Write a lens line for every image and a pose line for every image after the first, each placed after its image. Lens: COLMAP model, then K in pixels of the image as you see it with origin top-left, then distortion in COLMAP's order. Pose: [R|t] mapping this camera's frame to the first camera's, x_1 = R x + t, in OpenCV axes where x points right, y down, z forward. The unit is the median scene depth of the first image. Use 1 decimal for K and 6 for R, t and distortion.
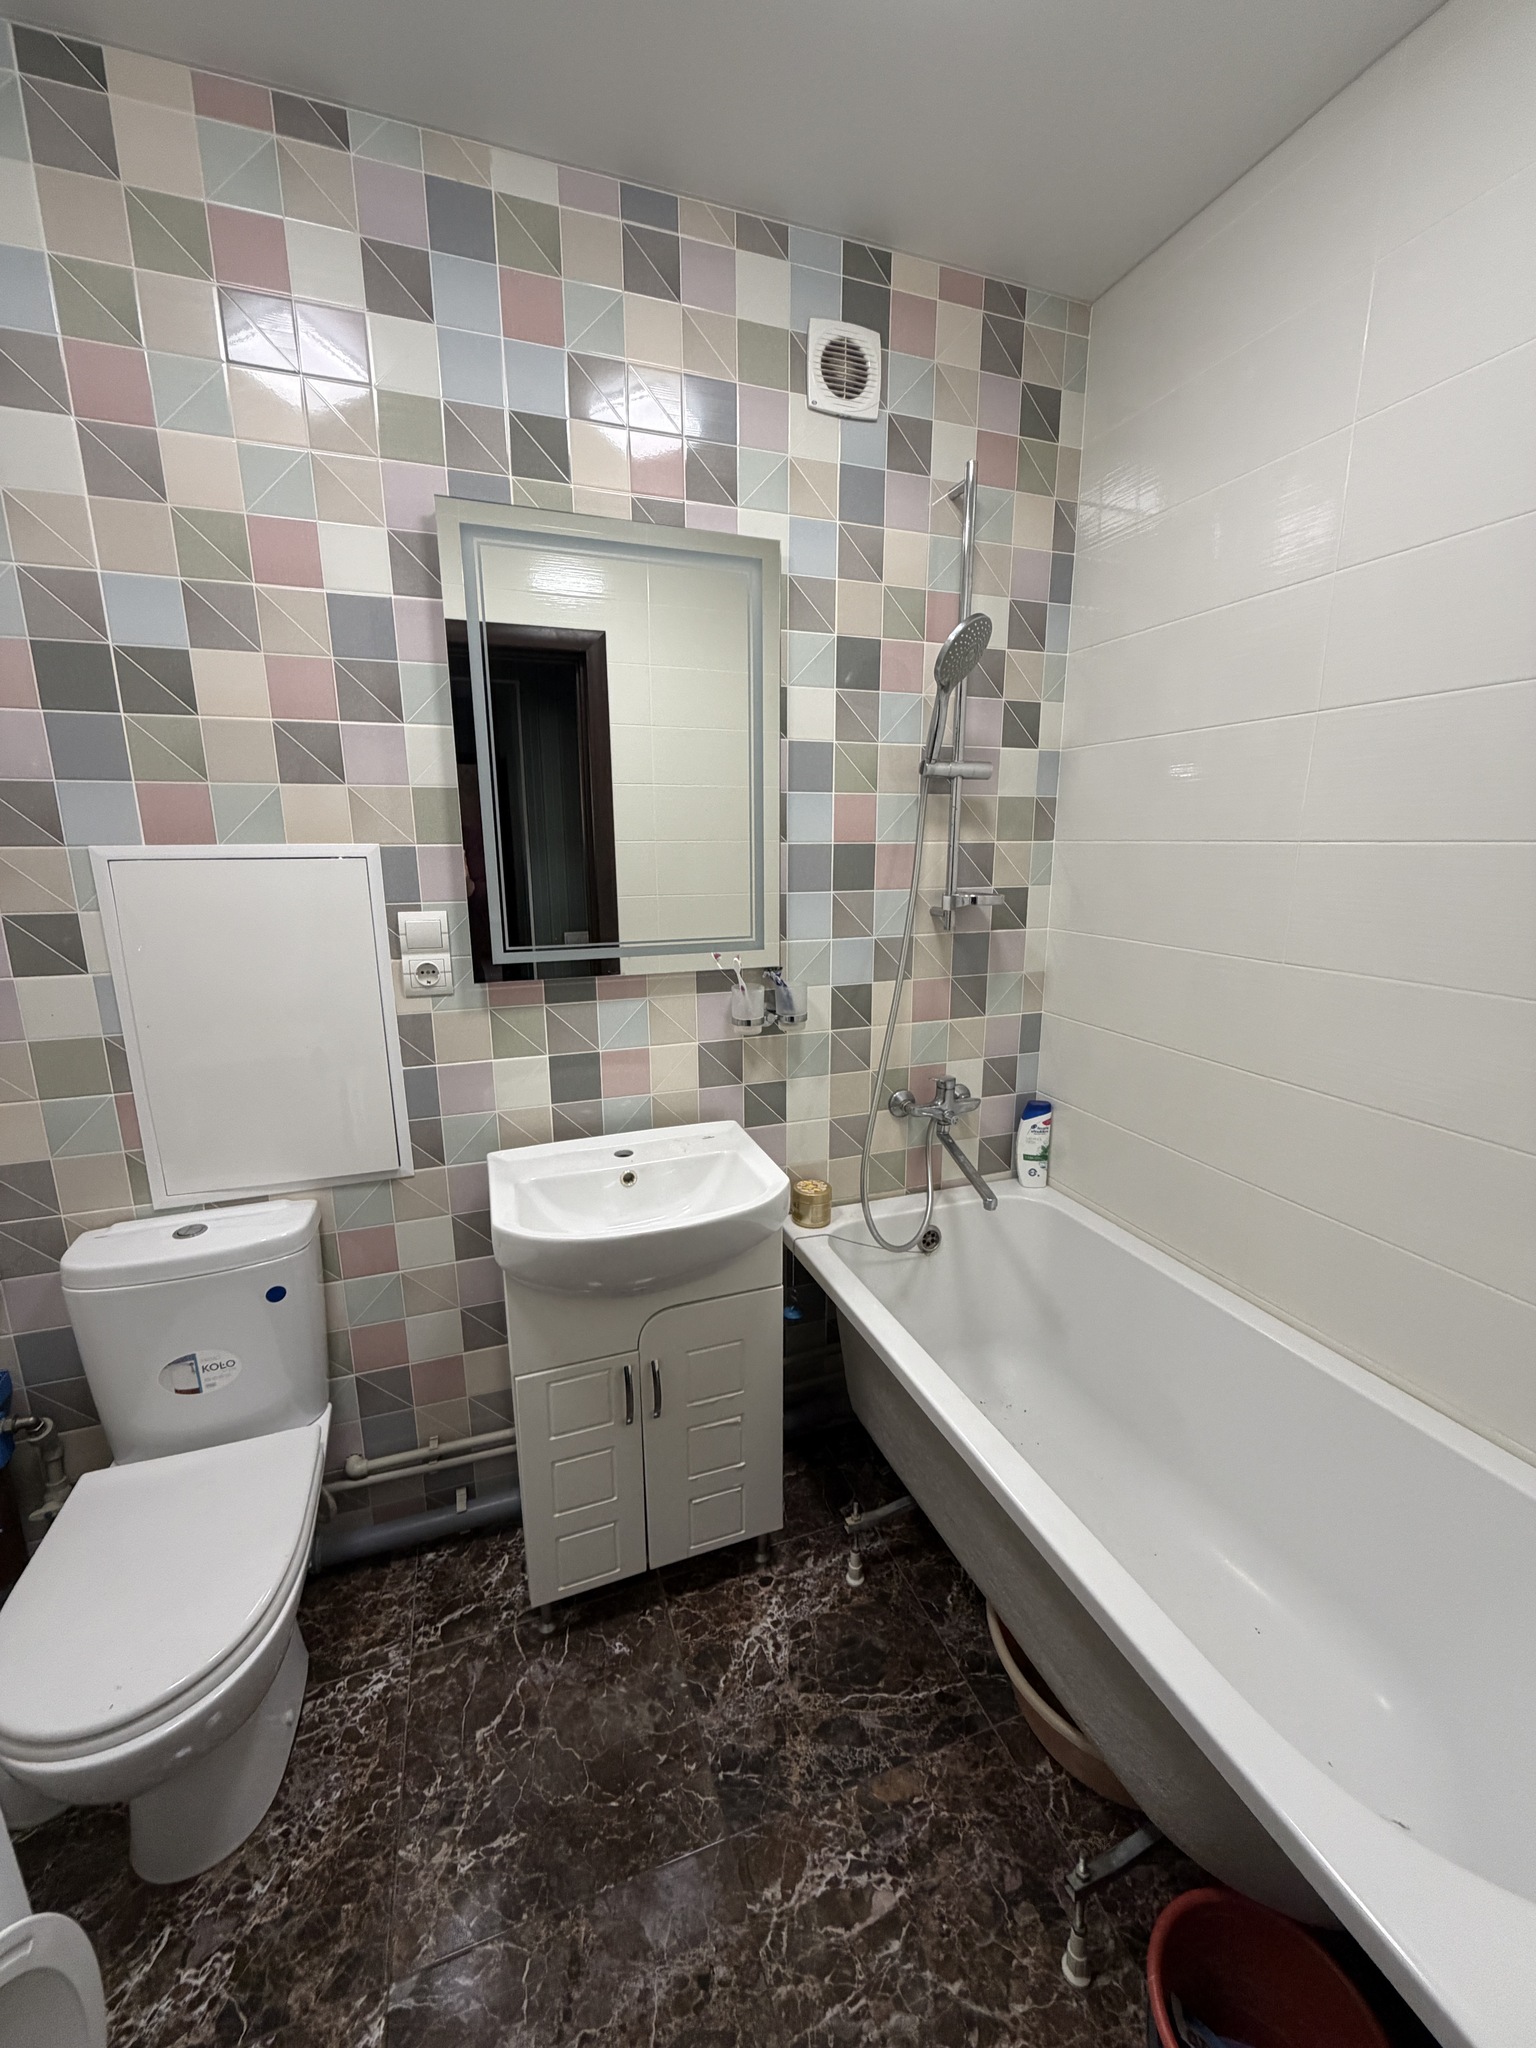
lens RADIAL K [[811.8, 0, 769.0], [0, 811.8, 1022.0], [0, 0, 1]] dist [-0.005450, 0.000282]
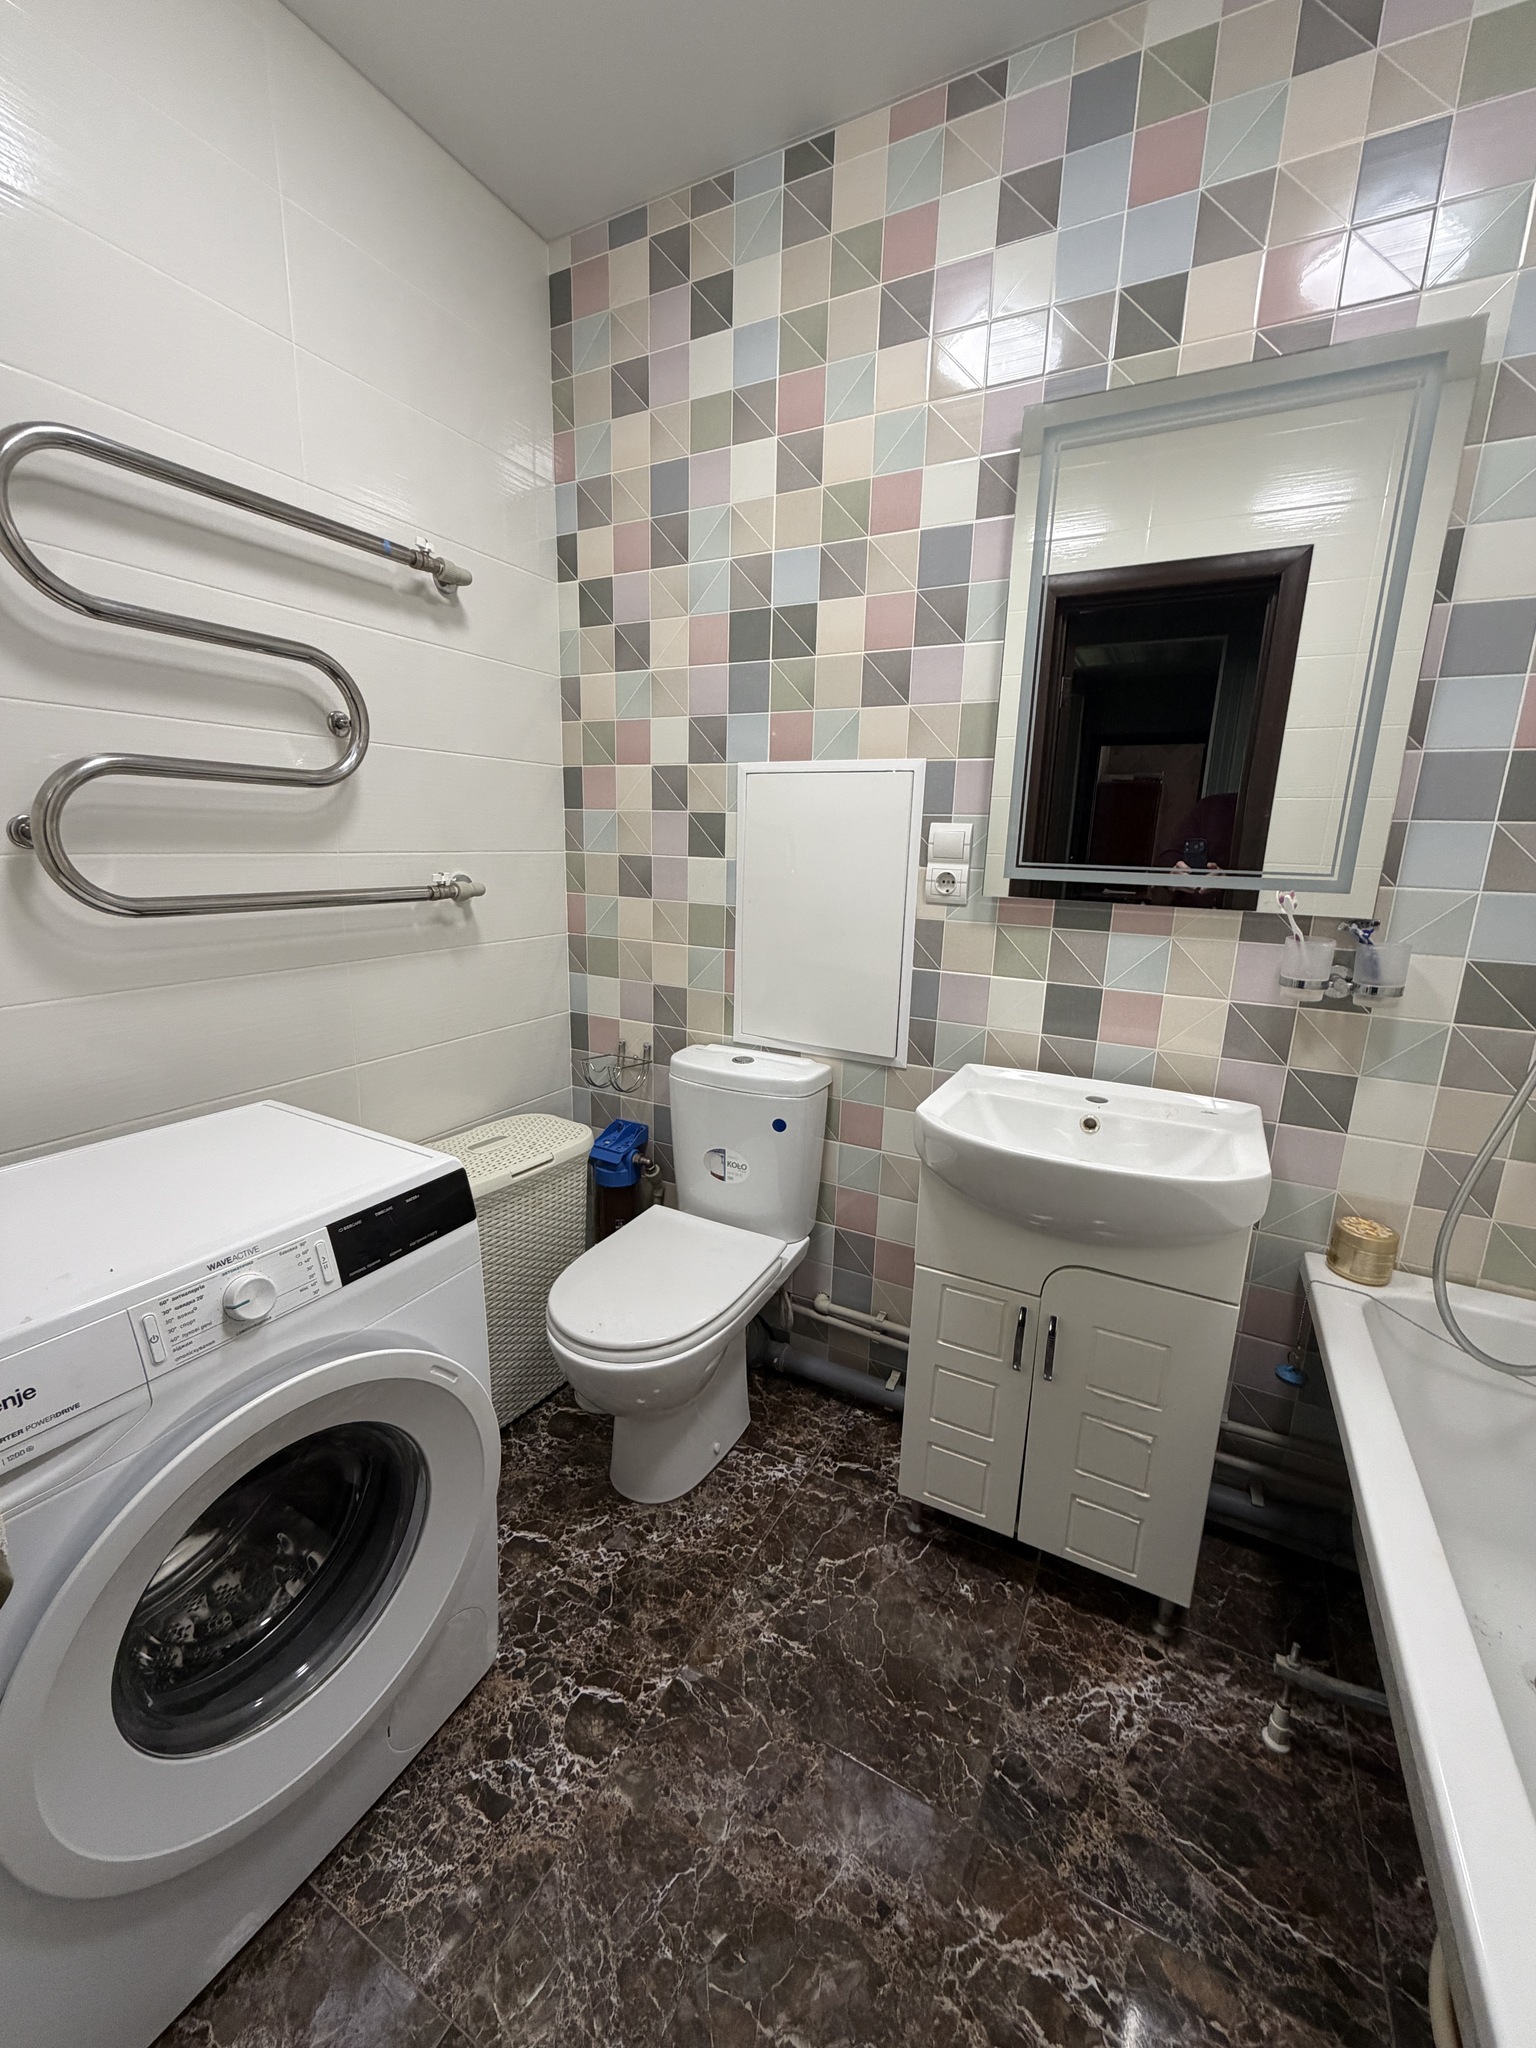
lens RADIAL K [[811.8, 0, 770.1], [0, 811.8, 1024.8], [0, 0, 1]] dist [-0.005450, 0.000282]
pose [[0.666886, 0.188418, -0.720945, 0.244286], [-0.189478, 0.978581, 0.080480, 0.087336], [0.720667, 0.082932, 0.688303, 0.121666]]
